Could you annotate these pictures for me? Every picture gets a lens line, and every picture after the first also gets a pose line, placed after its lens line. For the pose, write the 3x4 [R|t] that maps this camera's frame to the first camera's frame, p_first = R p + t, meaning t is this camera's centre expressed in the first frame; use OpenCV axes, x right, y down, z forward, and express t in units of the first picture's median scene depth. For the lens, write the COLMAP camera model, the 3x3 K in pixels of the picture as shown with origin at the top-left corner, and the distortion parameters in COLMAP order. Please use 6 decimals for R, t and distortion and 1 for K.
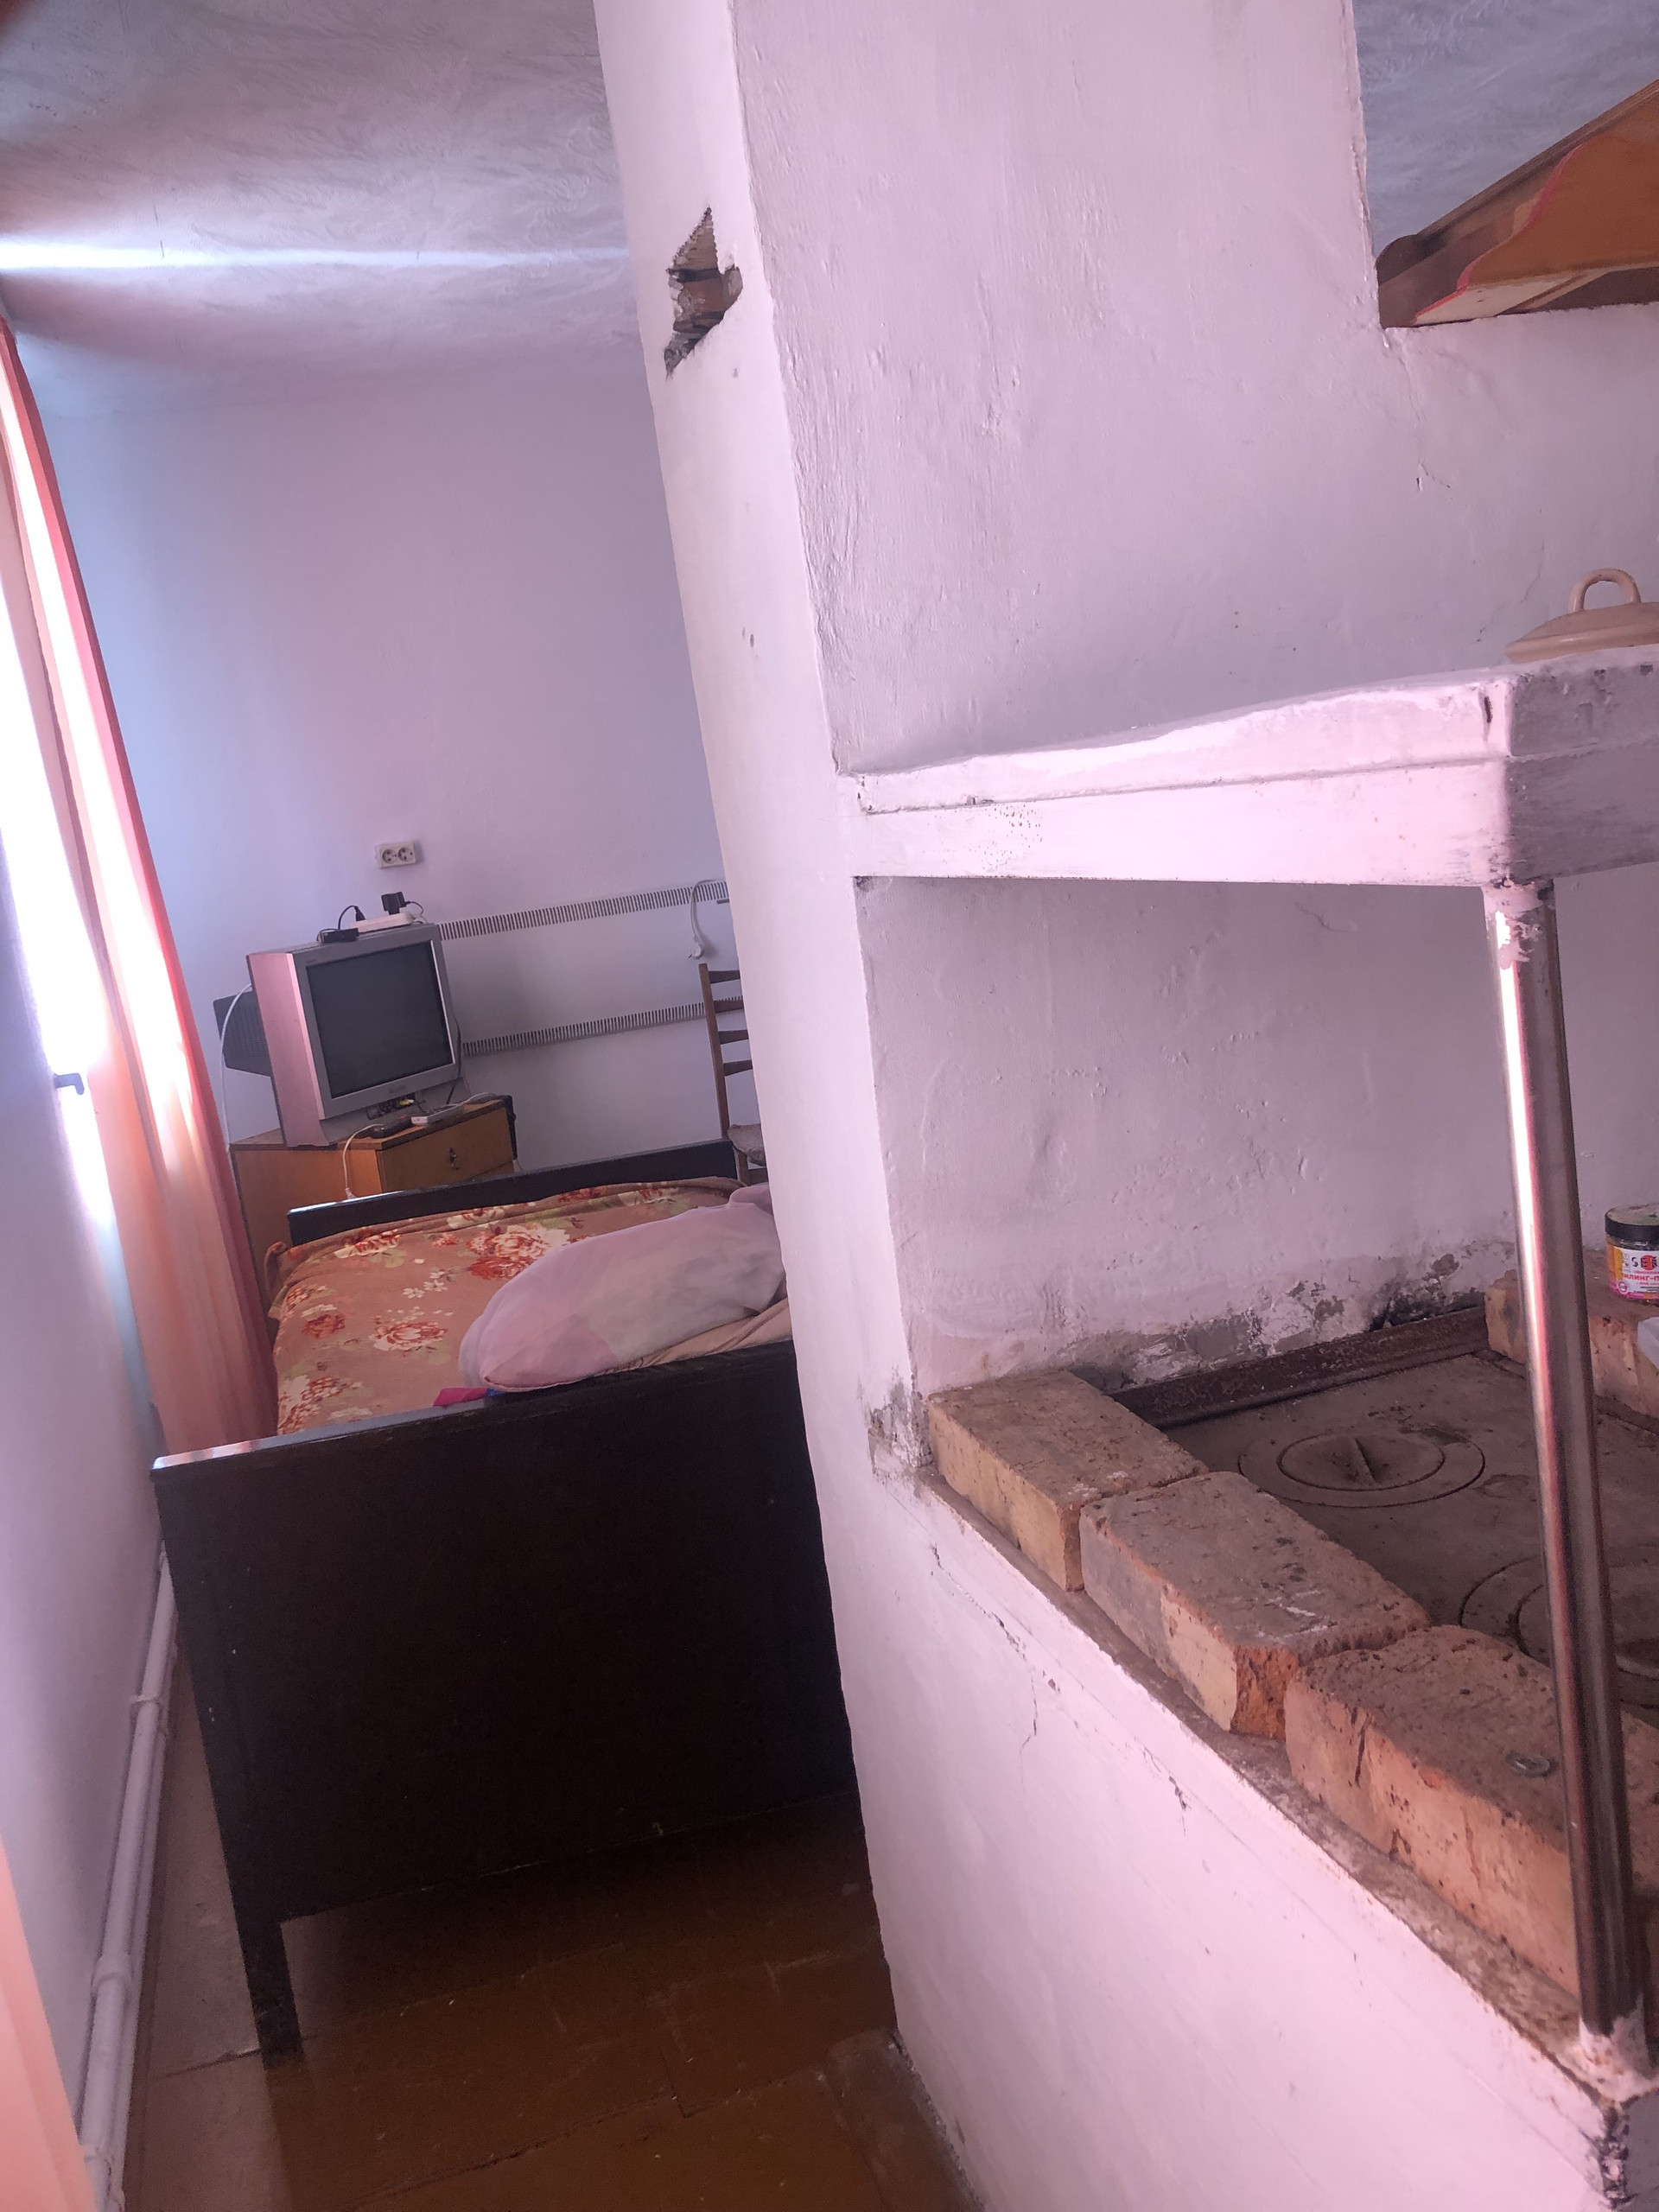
lens RADIAL K [[1785.2, 0, 827.5], [0, 1785.2, 1114.3], [0, 0, 1]] dist [0.034844, -0.066343]
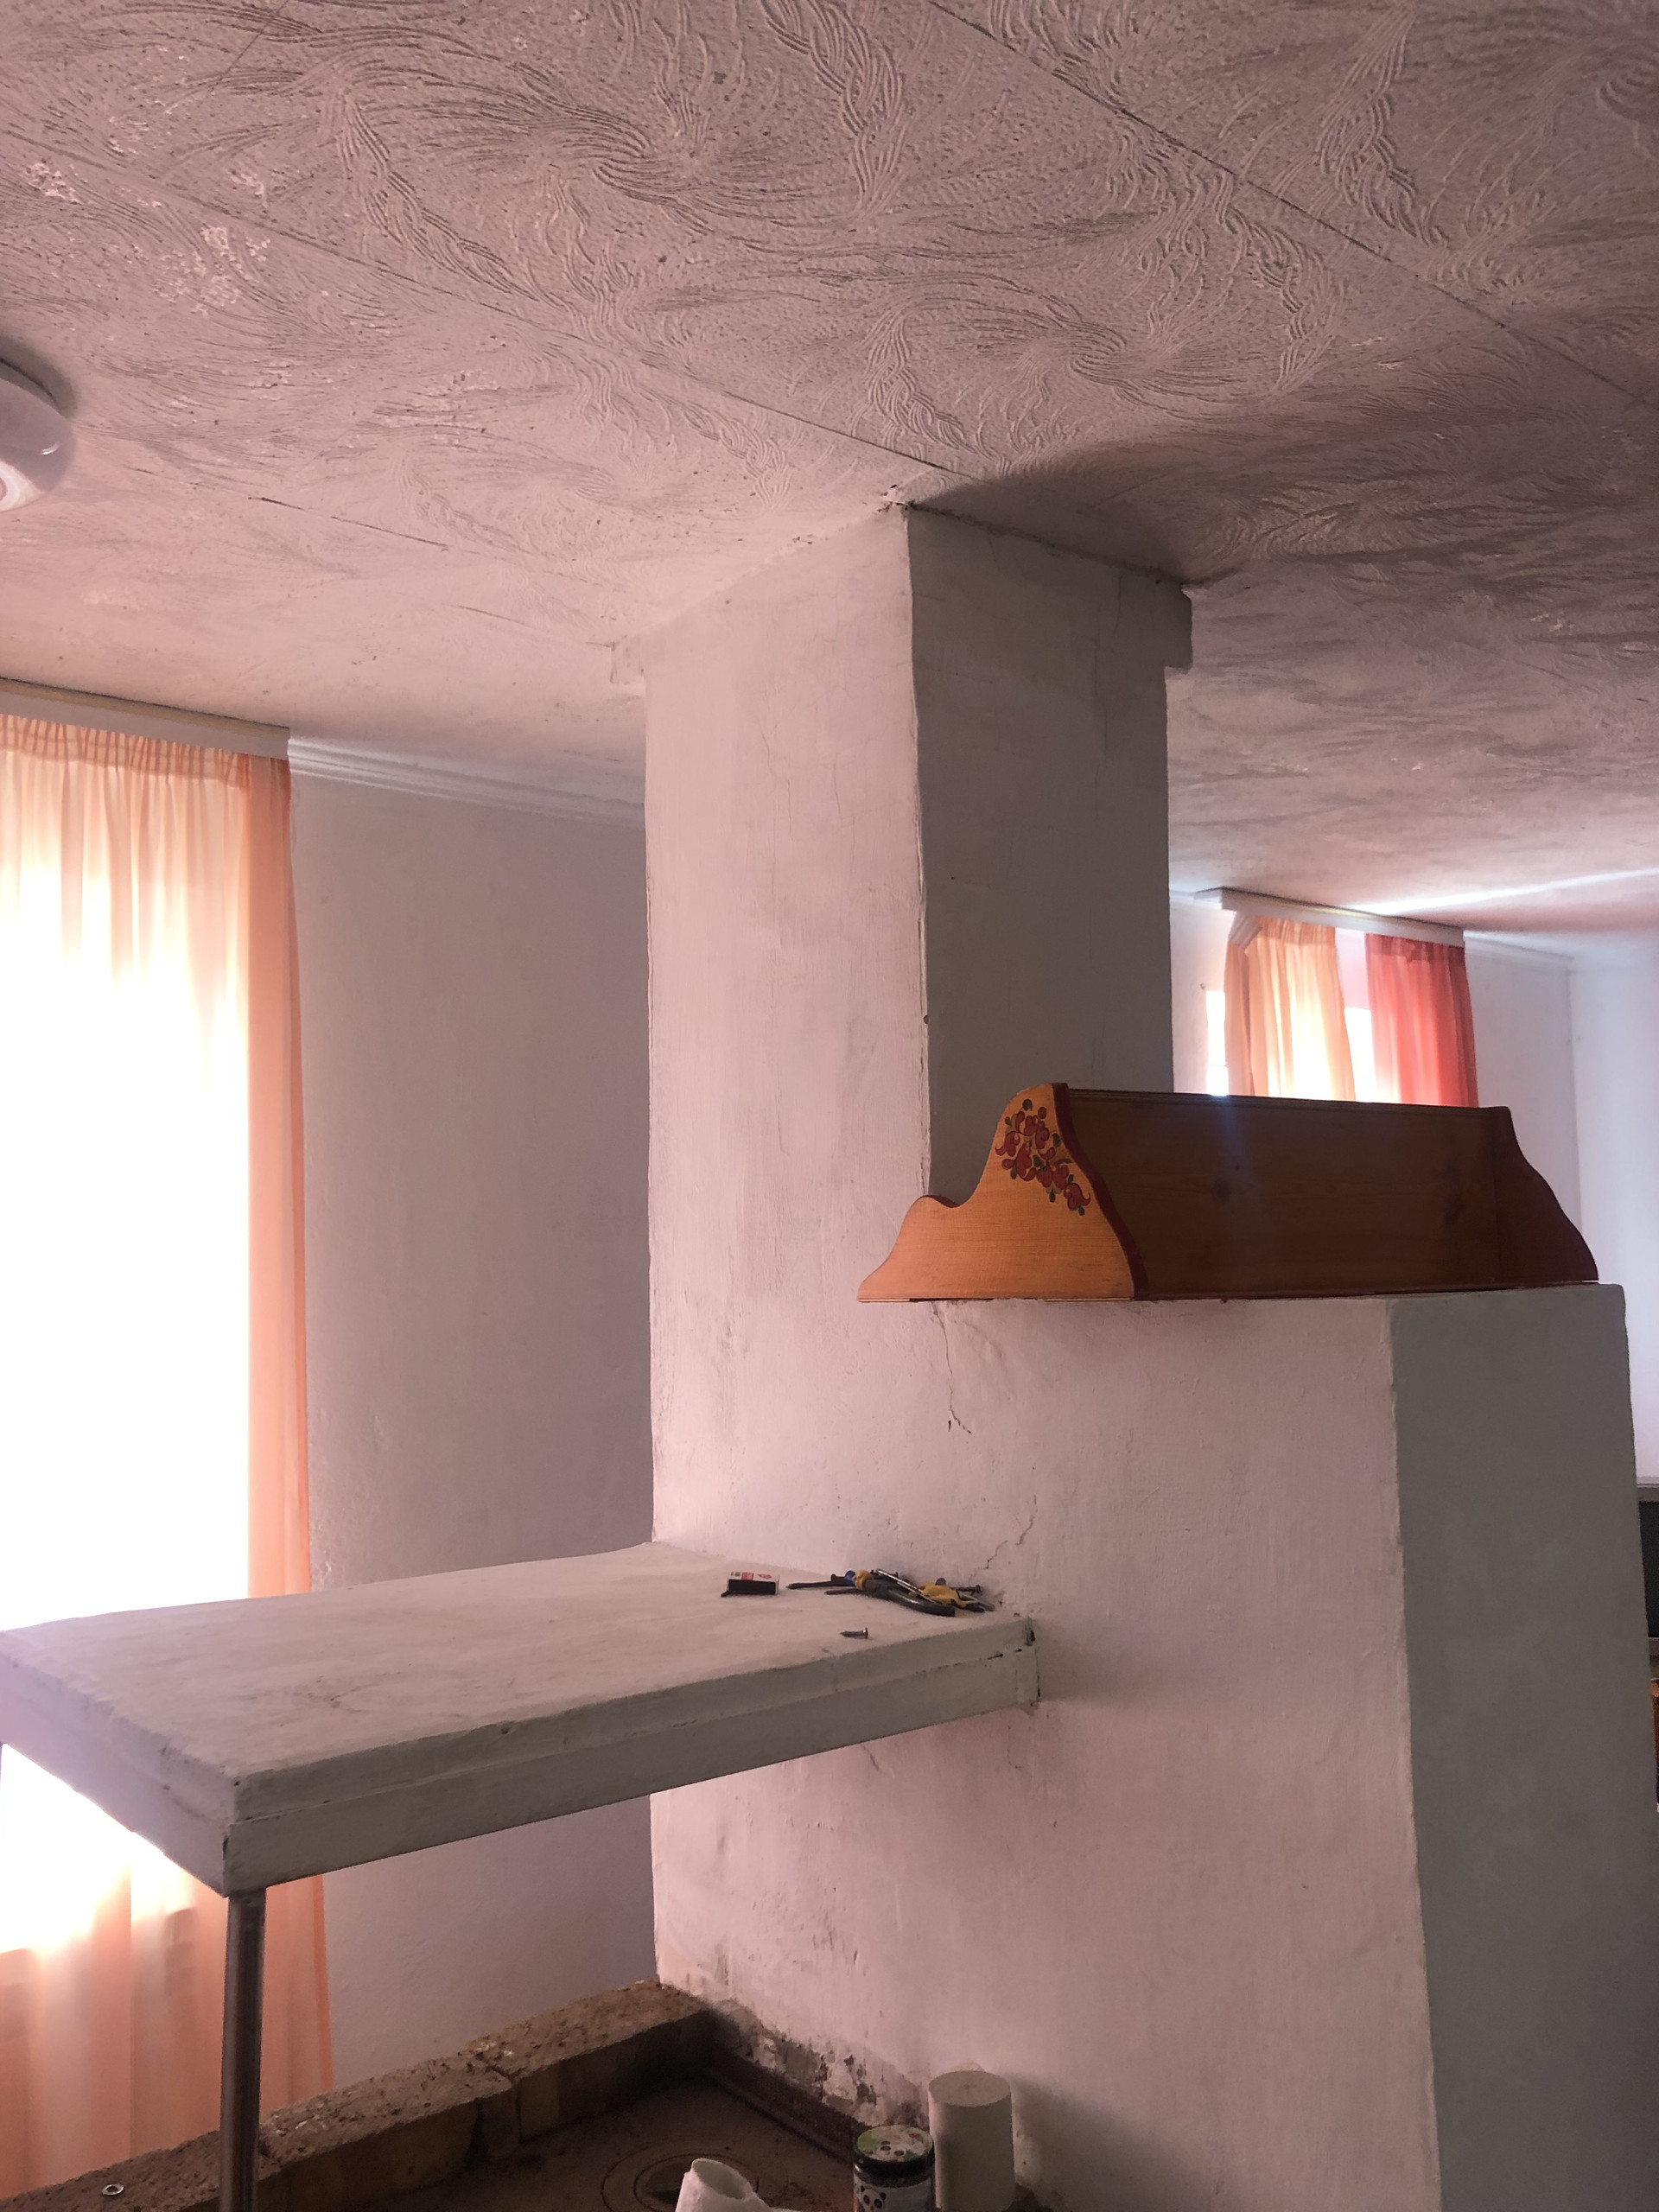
lens RADIAL K [[1785.2, 0, 827.5], [0, 1785.2, 1114.3], [0, 0, 1]] dist [0.034844, -0.066343]
pose [[0.375046, 0.042868, -0.926015, 1.407351], [-0.201267, 0.978867, -0.036201, -0.498427], [0.904894, 0.199953, 0.375748, 0.434121]]
